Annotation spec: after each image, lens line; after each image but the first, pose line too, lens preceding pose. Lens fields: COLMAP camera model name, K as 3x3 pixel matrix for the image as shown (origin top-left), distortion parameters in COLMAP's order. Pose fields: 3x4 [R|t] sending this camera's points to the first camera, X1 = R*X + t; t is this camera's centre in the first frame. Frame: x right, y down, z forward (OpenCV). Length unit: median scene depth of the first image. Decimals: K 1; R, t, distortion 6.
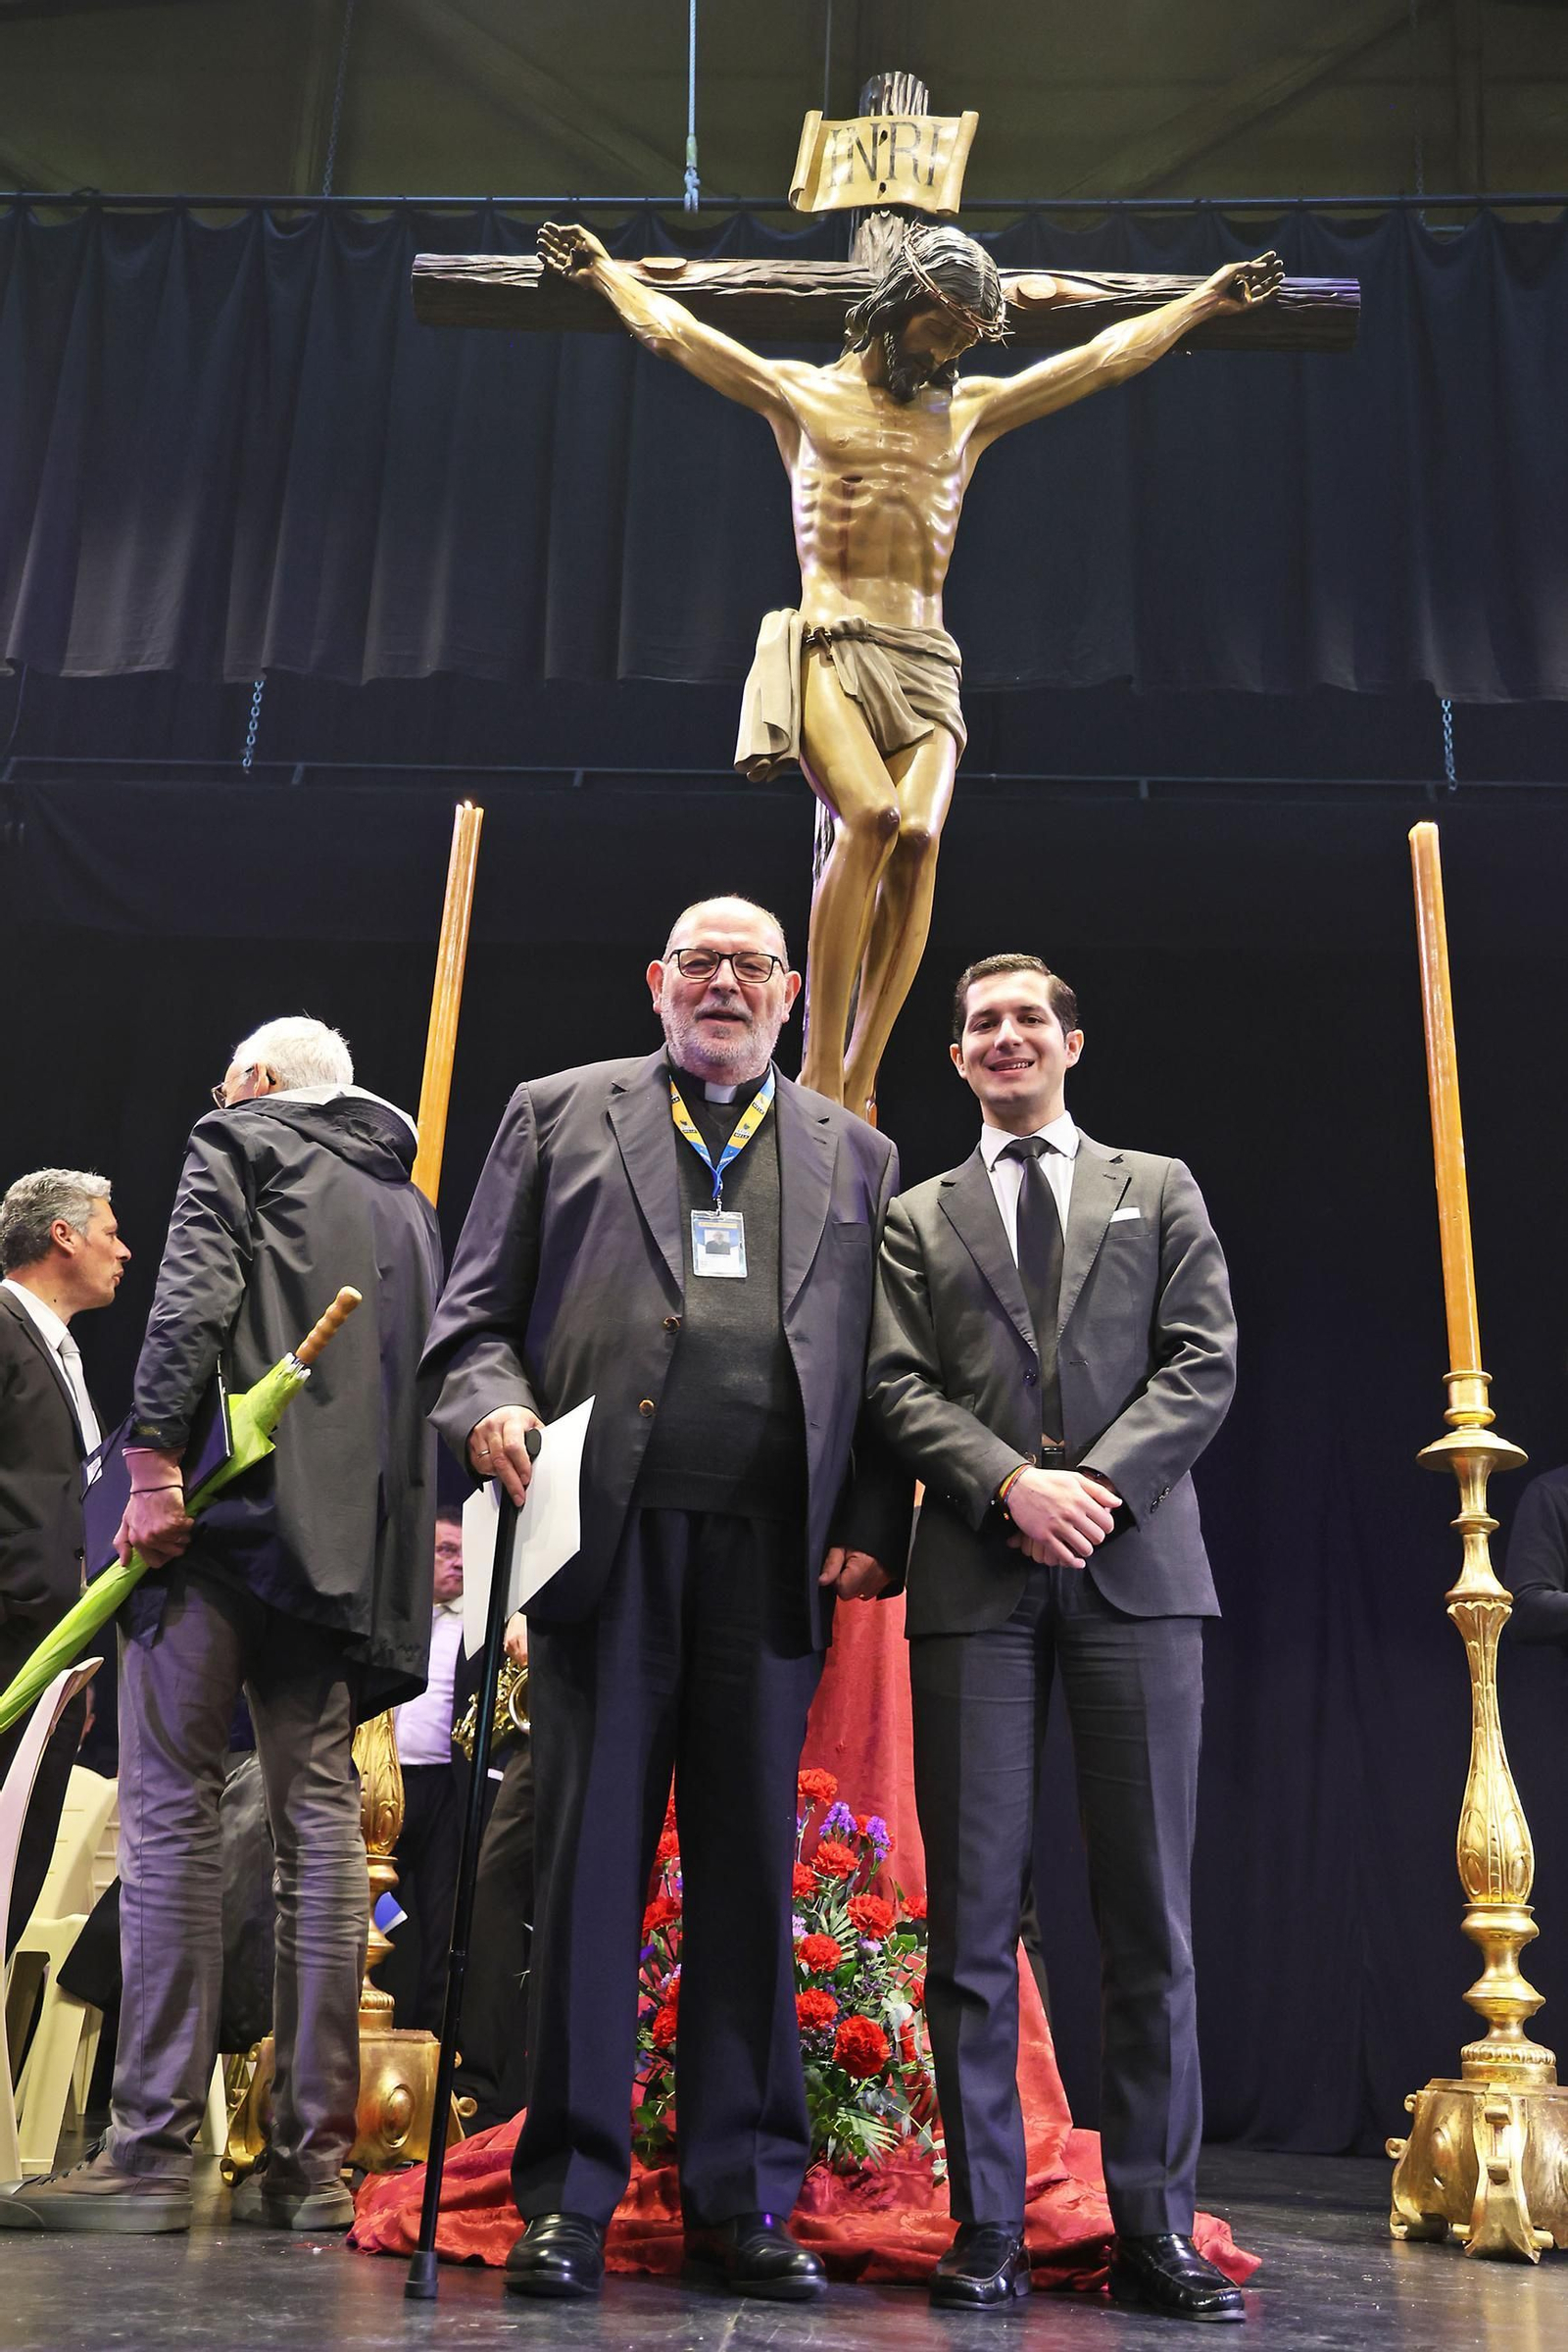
lens RADIAL K [[2370.0, 0, 800.7], [0, 2370.0, 1186.2], [0, 0, 1]] dist [0.046697, 0.000000]
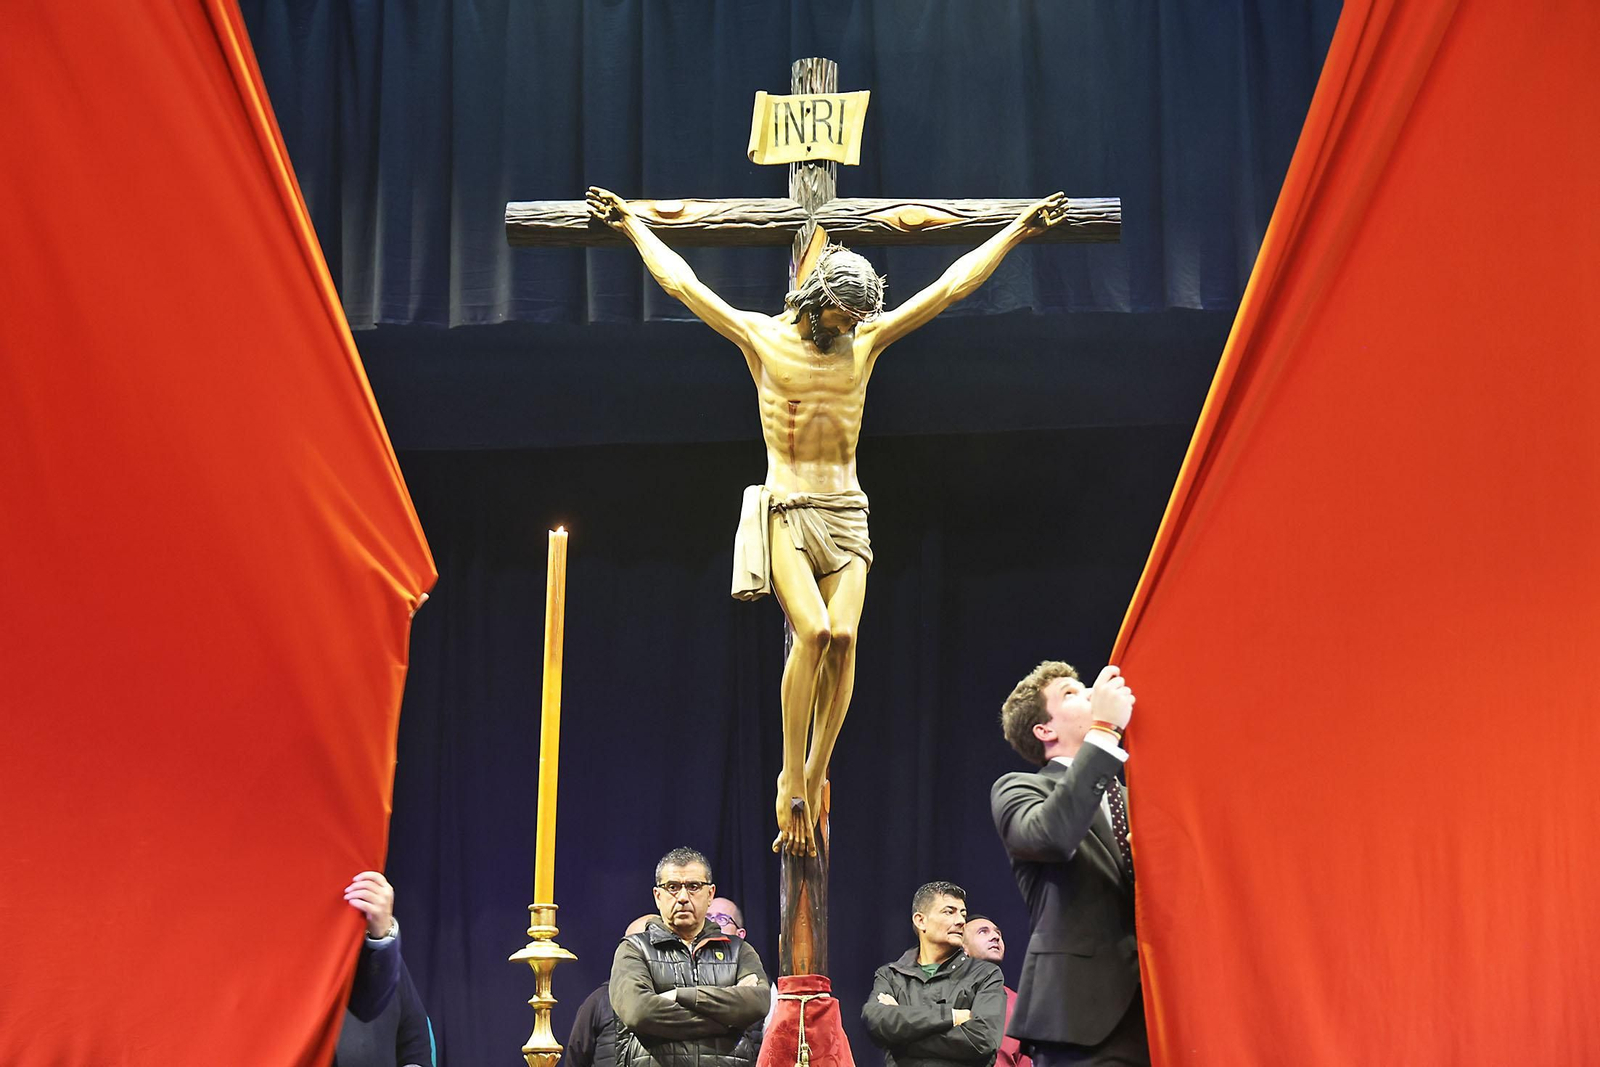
lens RADIAL K [[2966.4, 0, 798.5], [0, 2966.4, 533.3], [0, 0, 1]] dist [0.160570, 0.000000]
pose [[0.998326, -0.051195, -0.026925, 0.073729], [0.053788, 0.992853, 0.106535, -0.418664], [0.021278, -0.107805, 0.993944, -1.019297]]
